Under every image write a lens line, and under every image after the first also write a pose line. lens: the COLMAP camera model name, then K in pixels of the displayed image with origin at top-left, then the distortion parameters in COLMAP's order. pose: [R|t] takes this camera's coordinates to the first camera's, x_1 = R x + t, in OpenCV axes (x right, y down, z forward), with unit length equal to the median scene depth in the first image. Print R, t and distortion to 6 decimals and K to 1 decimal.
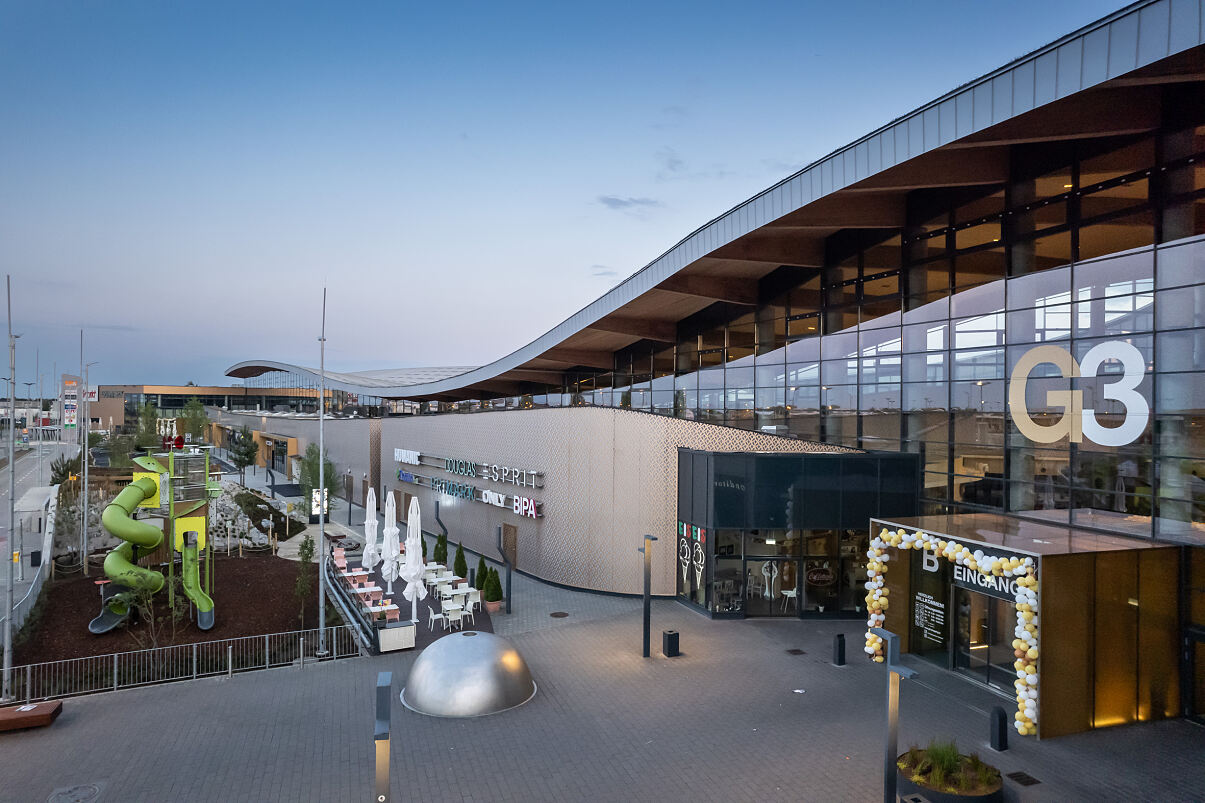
lens RADIAL K [[775.1, 0, 602.5], [0, 775.1, 401.5], [0, 0, 1]] dist [-0.012397, 0.001909]
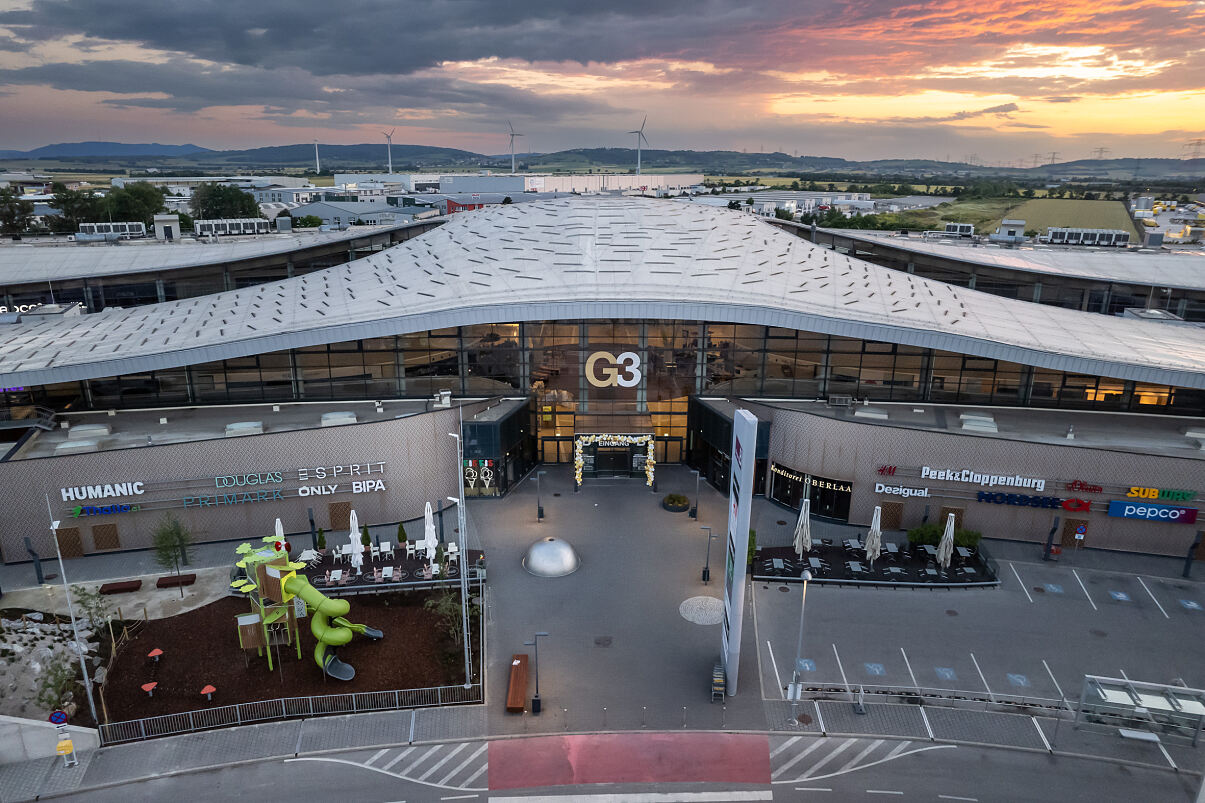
lens RADIAL K [[775.1, 0, 602.5], [0, 775.1, 401.5], [0, 0, 1]] dist [-0.012397, 0.001909]
pose [[0.317157, -0.279293, 0.906315, -1.934679], [-0.003442, 0.955307, 0.295595, -0.712690], [-0.948367, -0.096870, 0.302021, 0.181215]]
